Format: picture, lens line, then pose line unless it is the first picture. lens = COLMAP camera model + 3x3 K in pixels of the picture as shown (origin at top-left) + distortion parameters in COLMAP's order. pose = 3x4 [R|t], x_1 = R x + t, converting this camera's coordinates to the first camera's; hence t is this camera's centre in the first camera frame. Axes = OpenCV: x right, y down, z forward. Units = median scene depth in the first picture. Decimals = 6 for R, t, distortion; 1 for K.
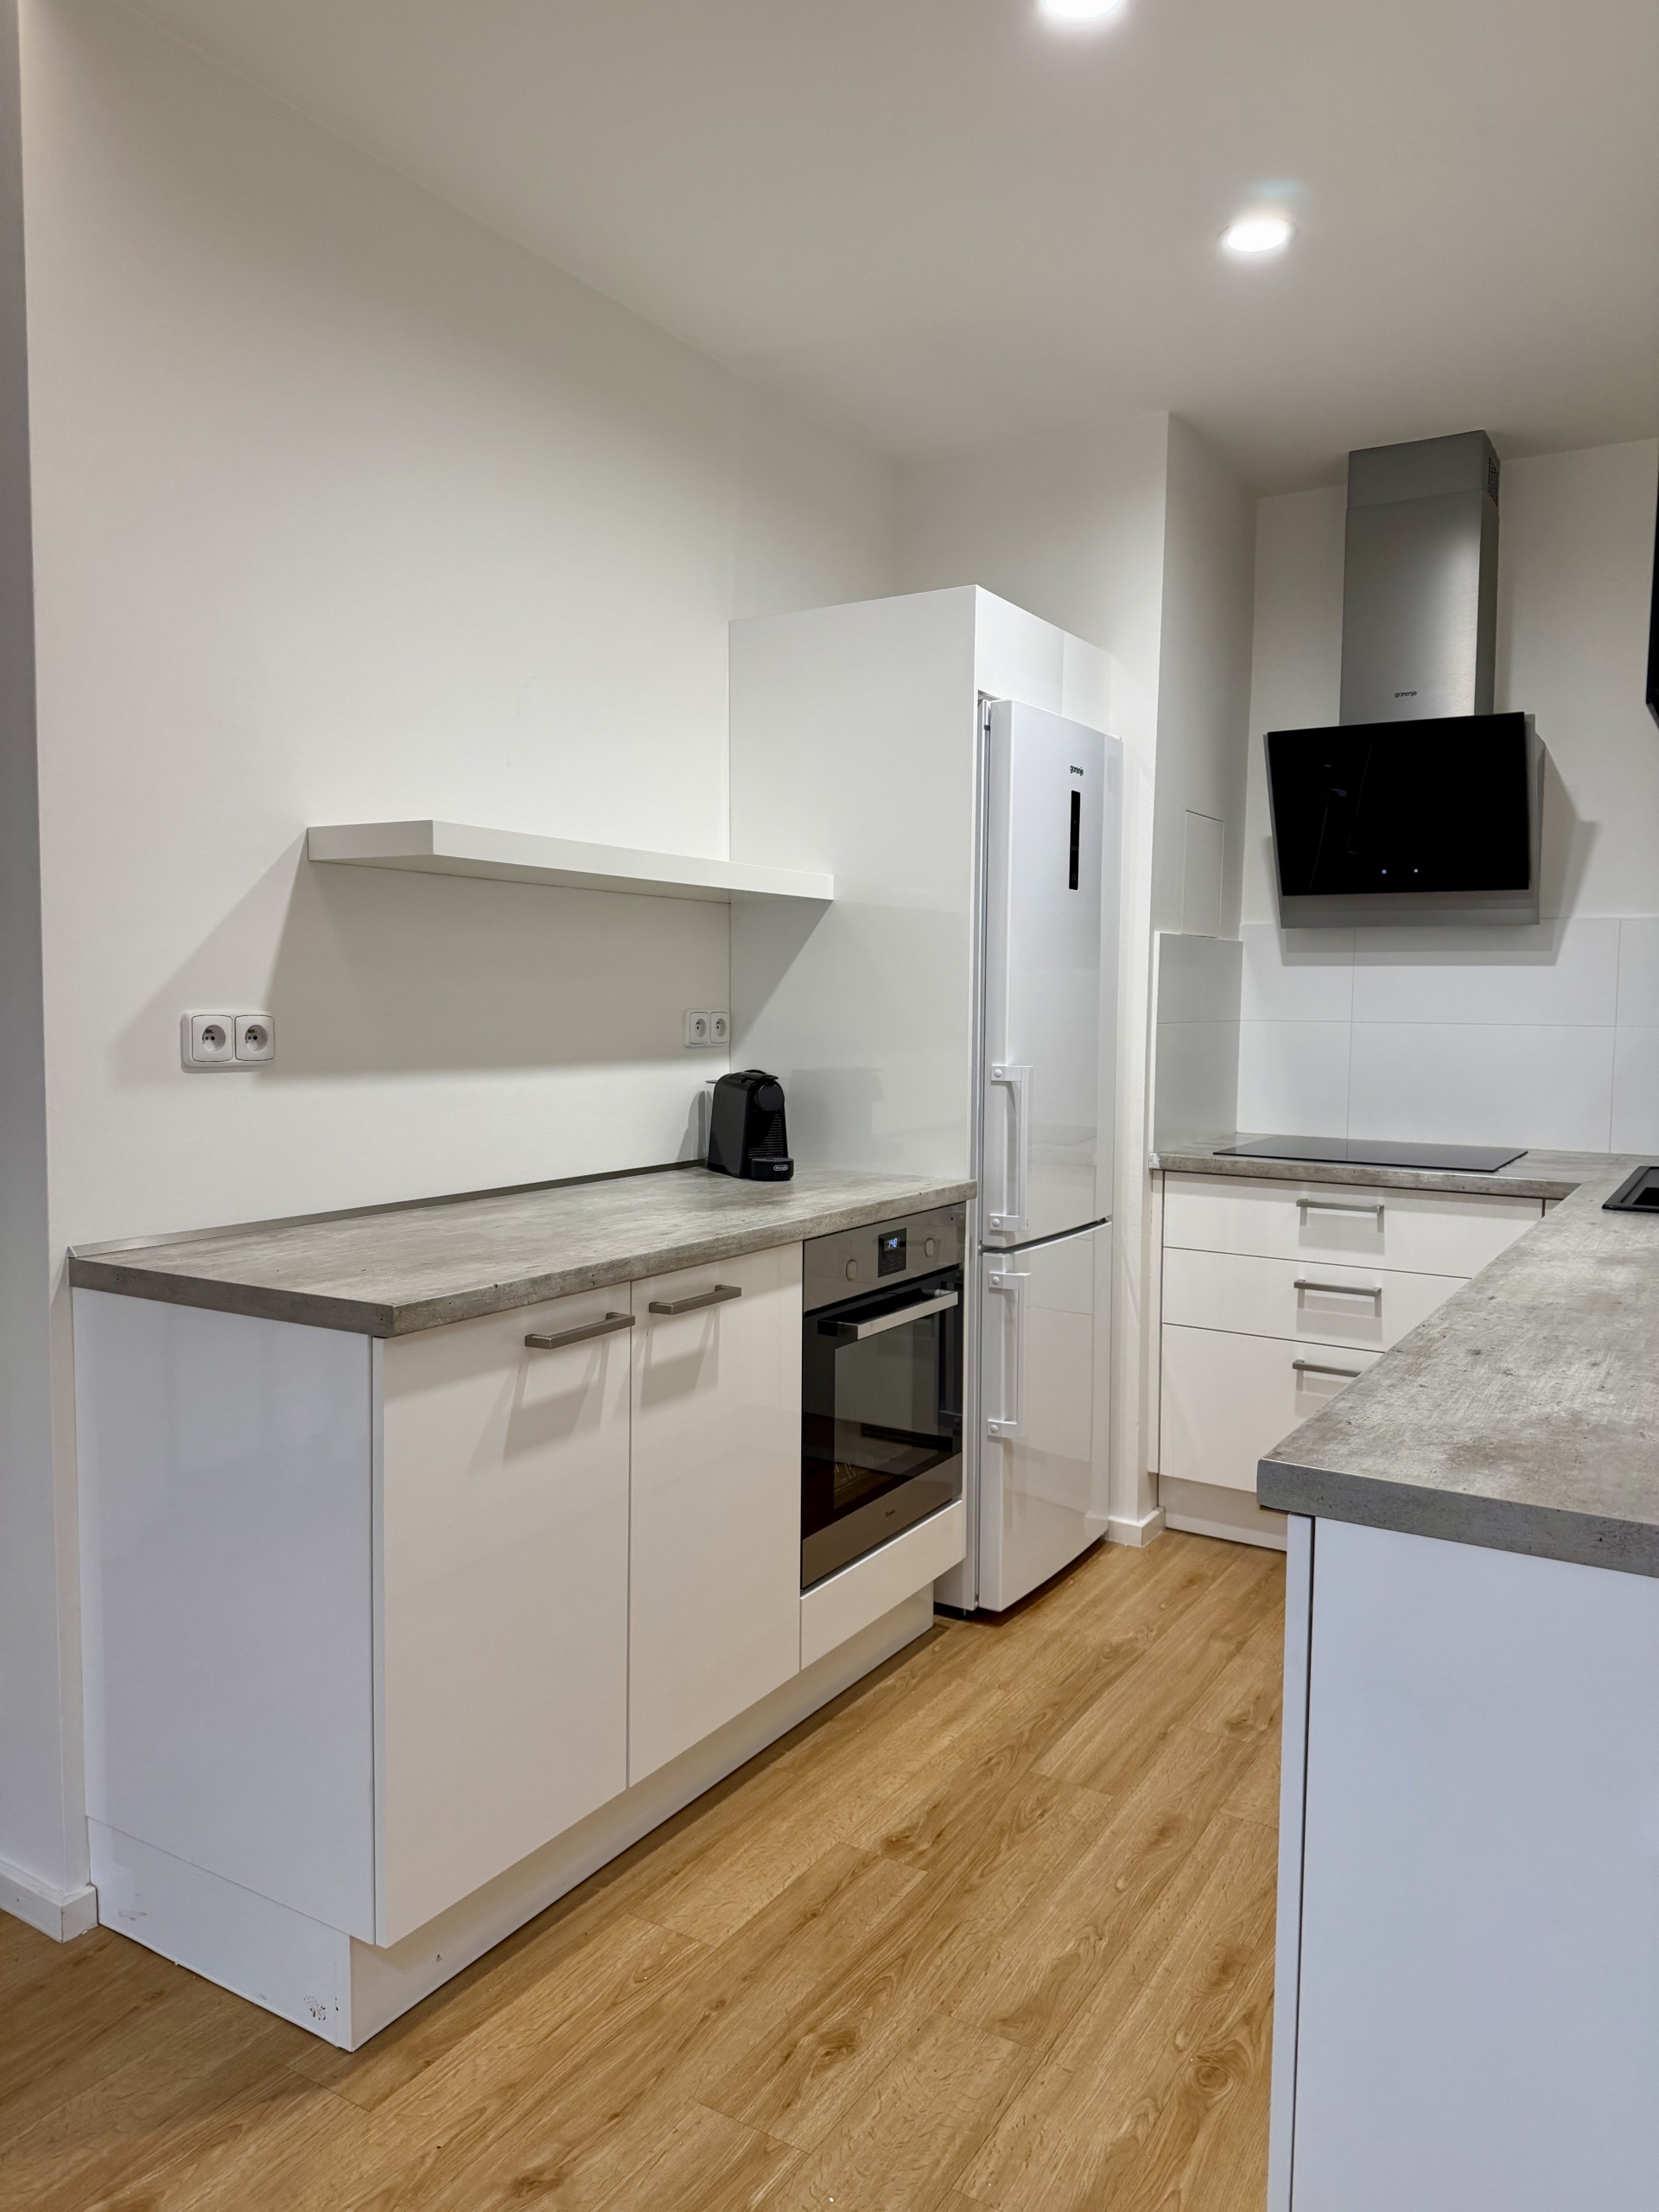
lens RADIAL K [[1601.6, 0, 829.5], [0, 1601.6, 1106.0], [0, 0, 1]] dist [0.070776, -0.059673]
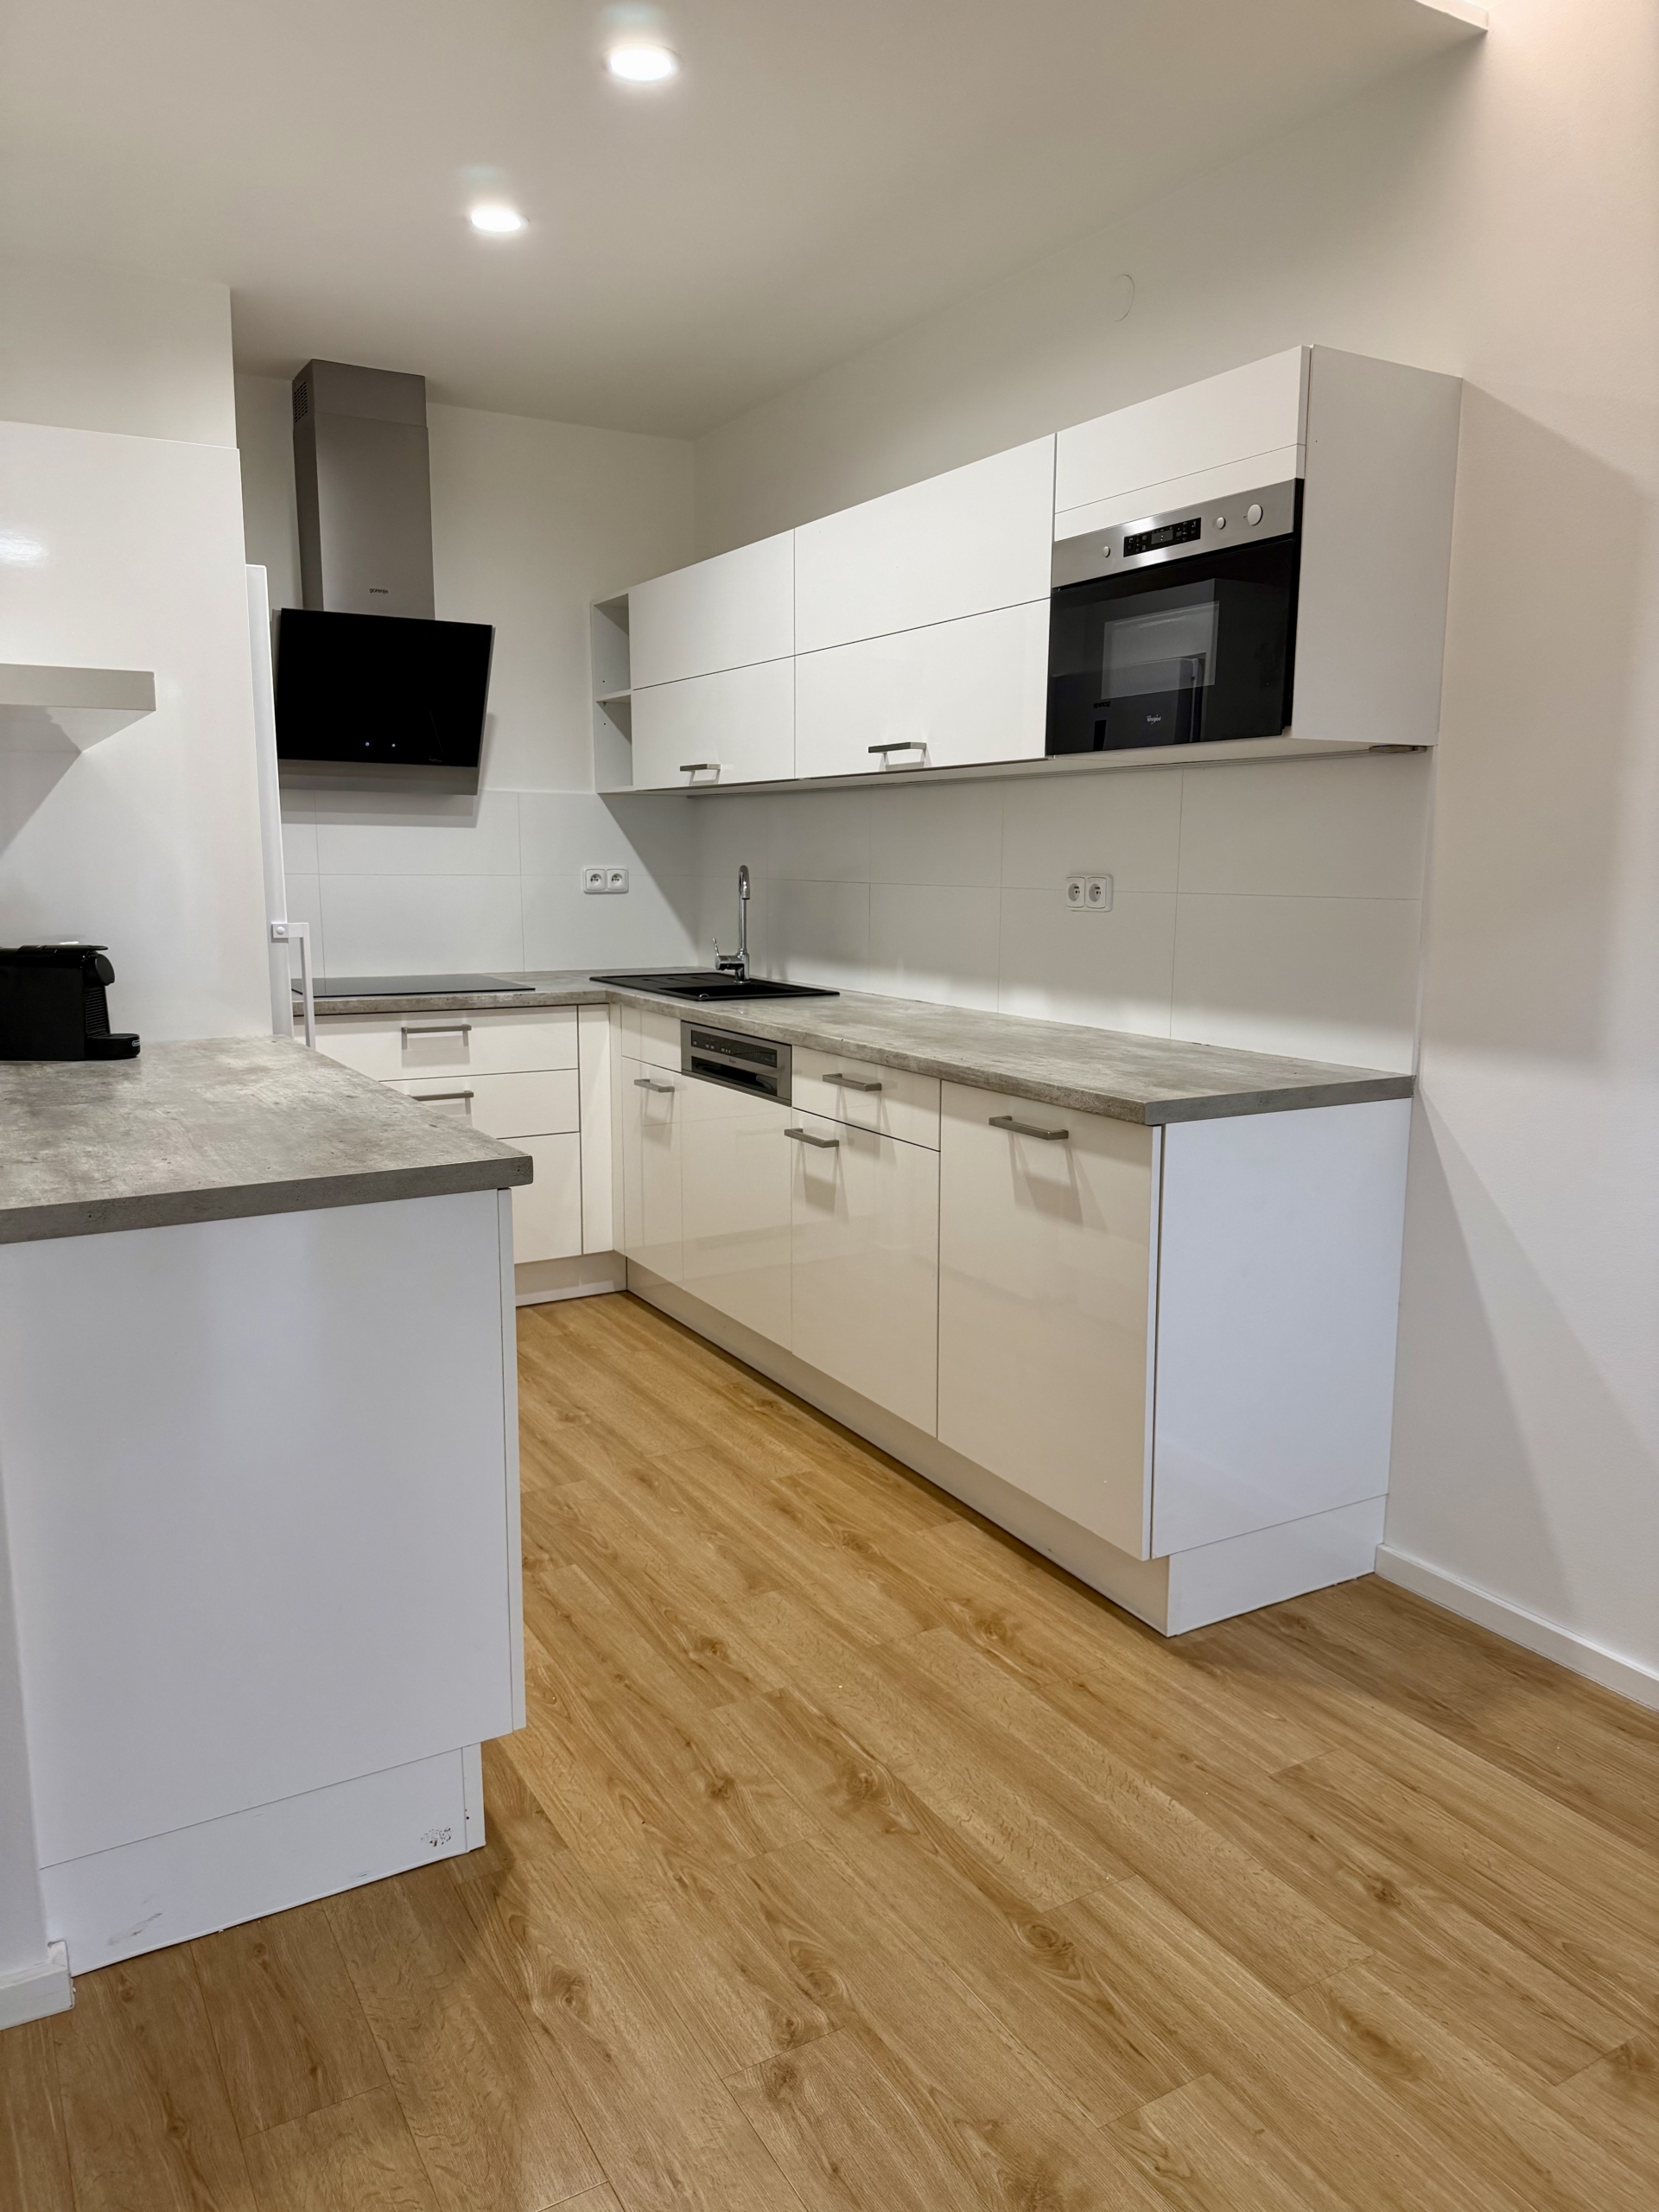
lens RADIAL K [[1601.6, 0, 829.5], [0, 1601.6, 1106.0], [0, 0, 1]] dist [0.070776, -0.059673]
pose [[0.460768, -0.146223, 0.875392, -0.913901], [0.058547, 0.989194, 0.134416, -0.039173], [-0.885587, -0.010683, 0.464350, 0.249593]]
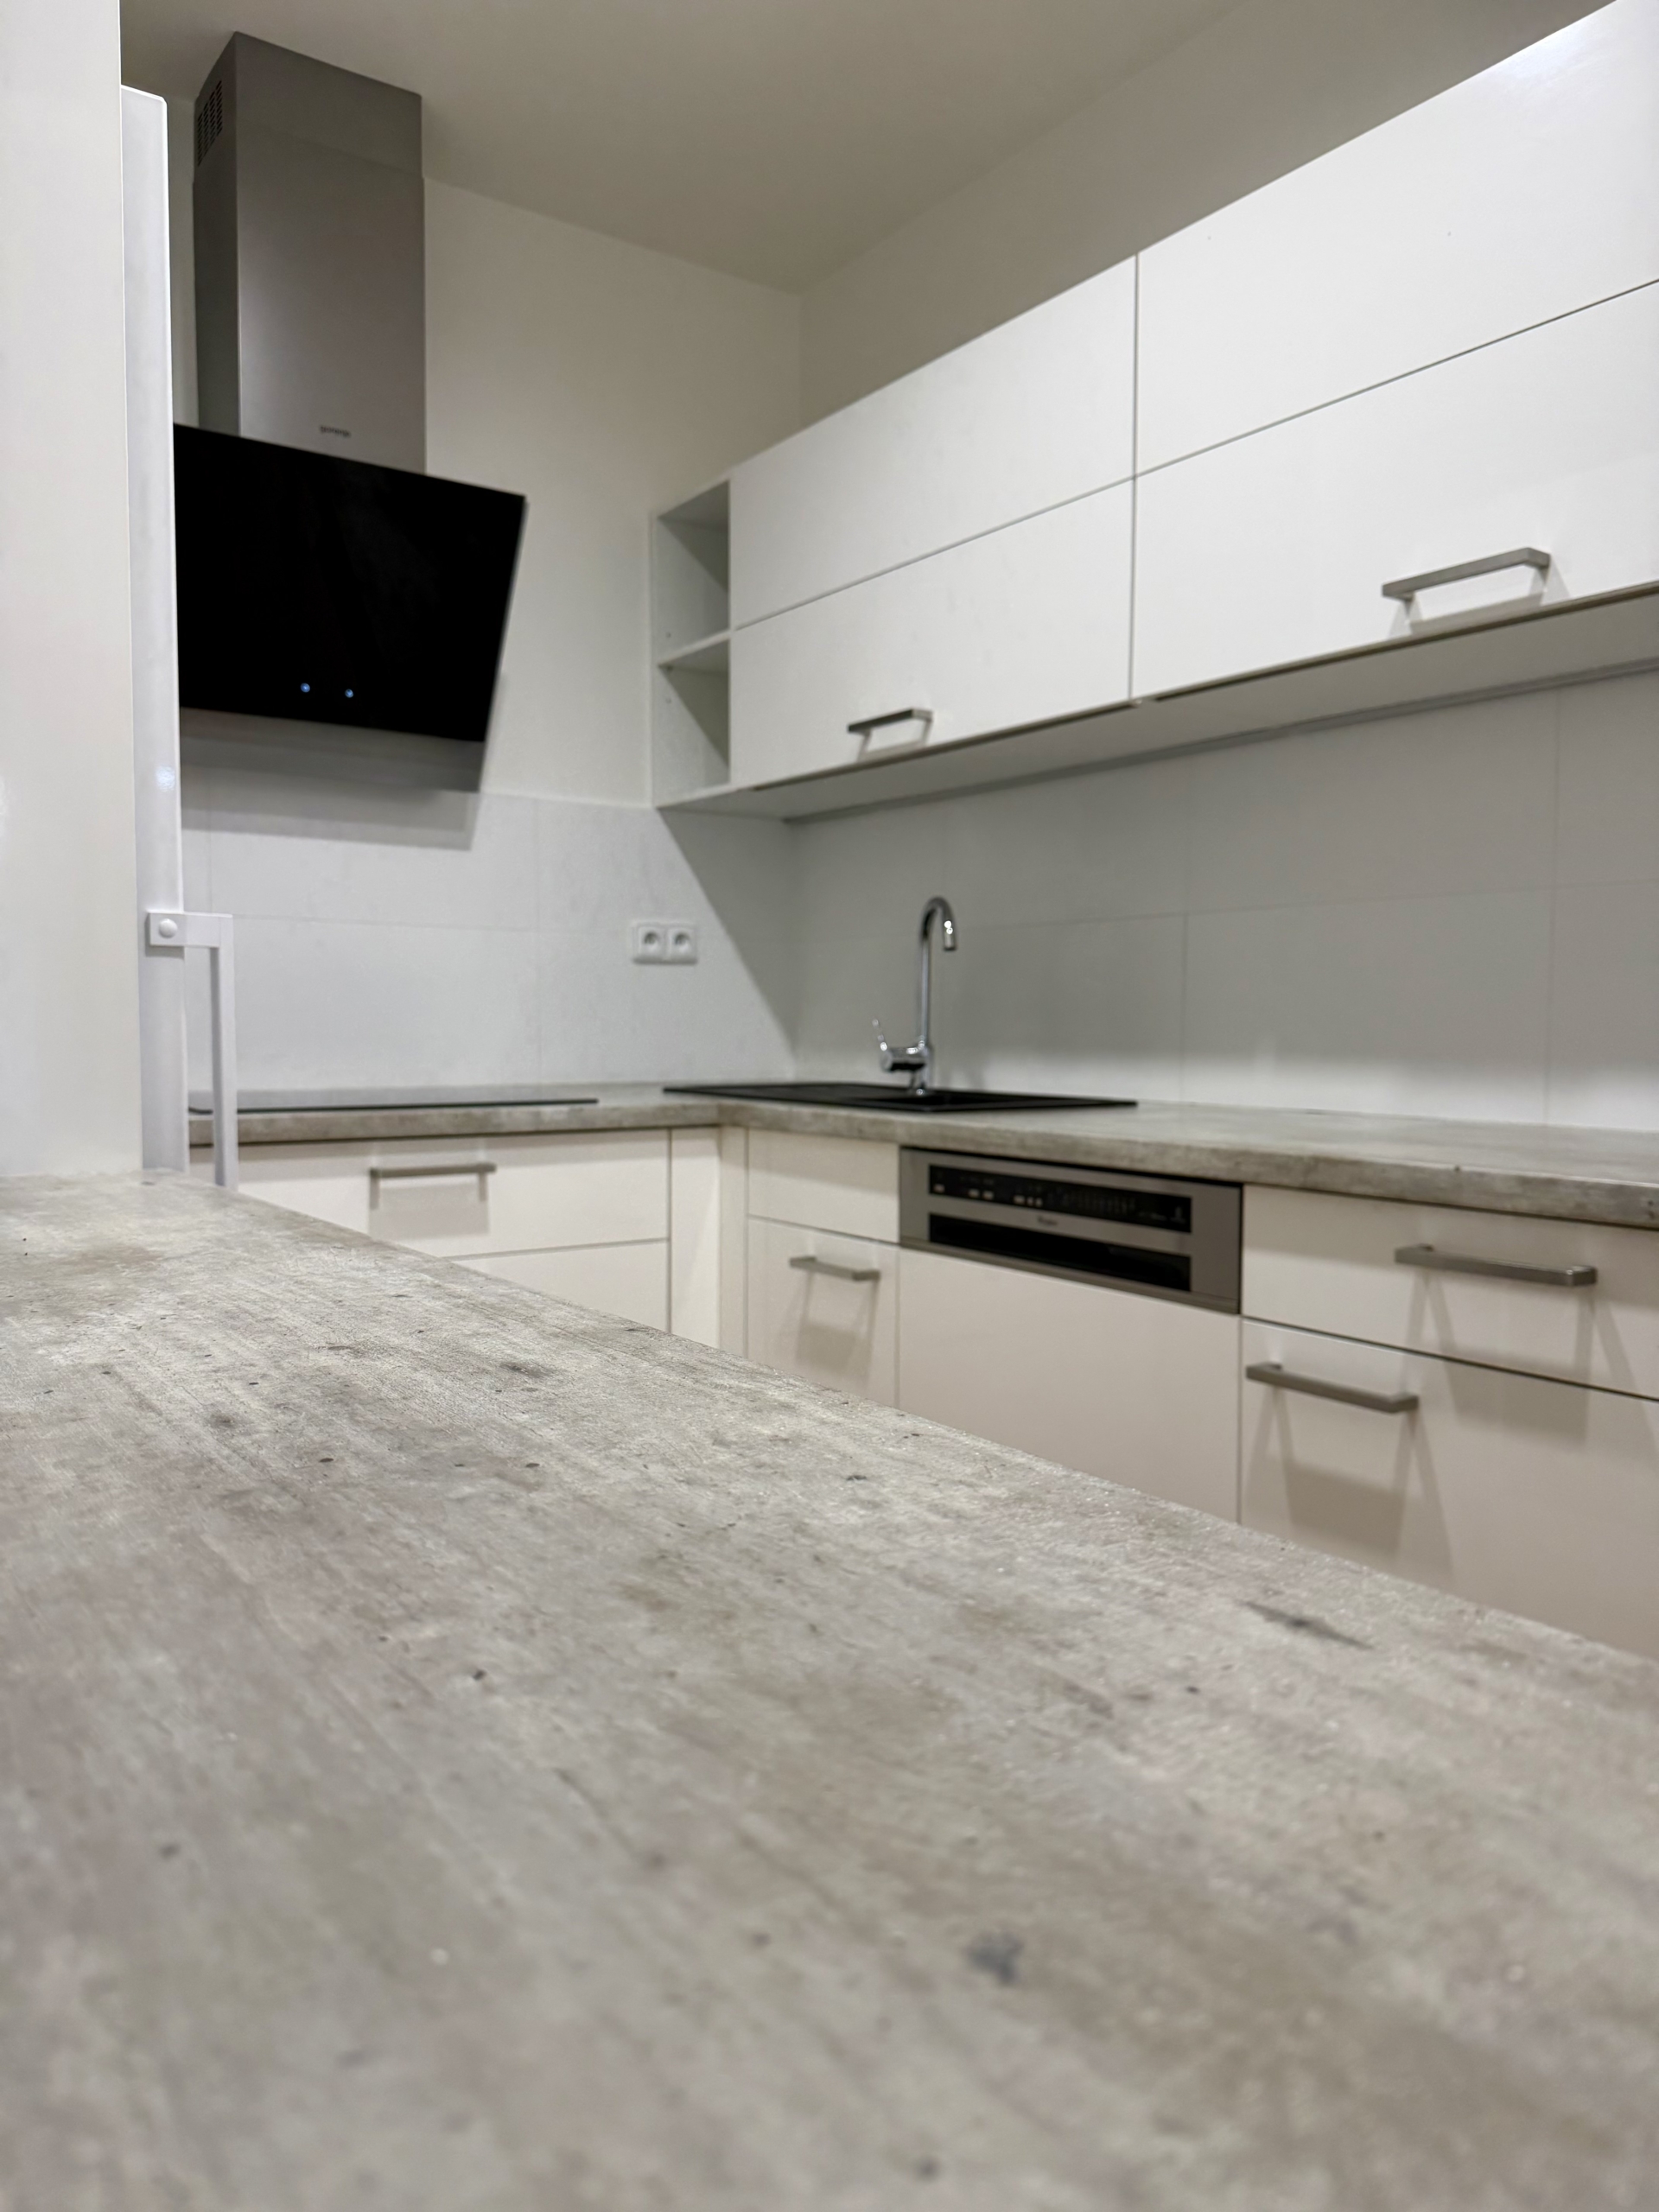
lens RADIAL K [[1643.9, 0, 829.5], [0, 1643.9, 1106.0], [0, 0, 1]] dist [0.072949, -0.103671]
pose [[0.386339, -0.059260, 0.920451, -0.368070], [0.060798, 0.997400, 0.038695, 0.027351], [-0.920351, 0.041013, 0.388937, 0.852684]]
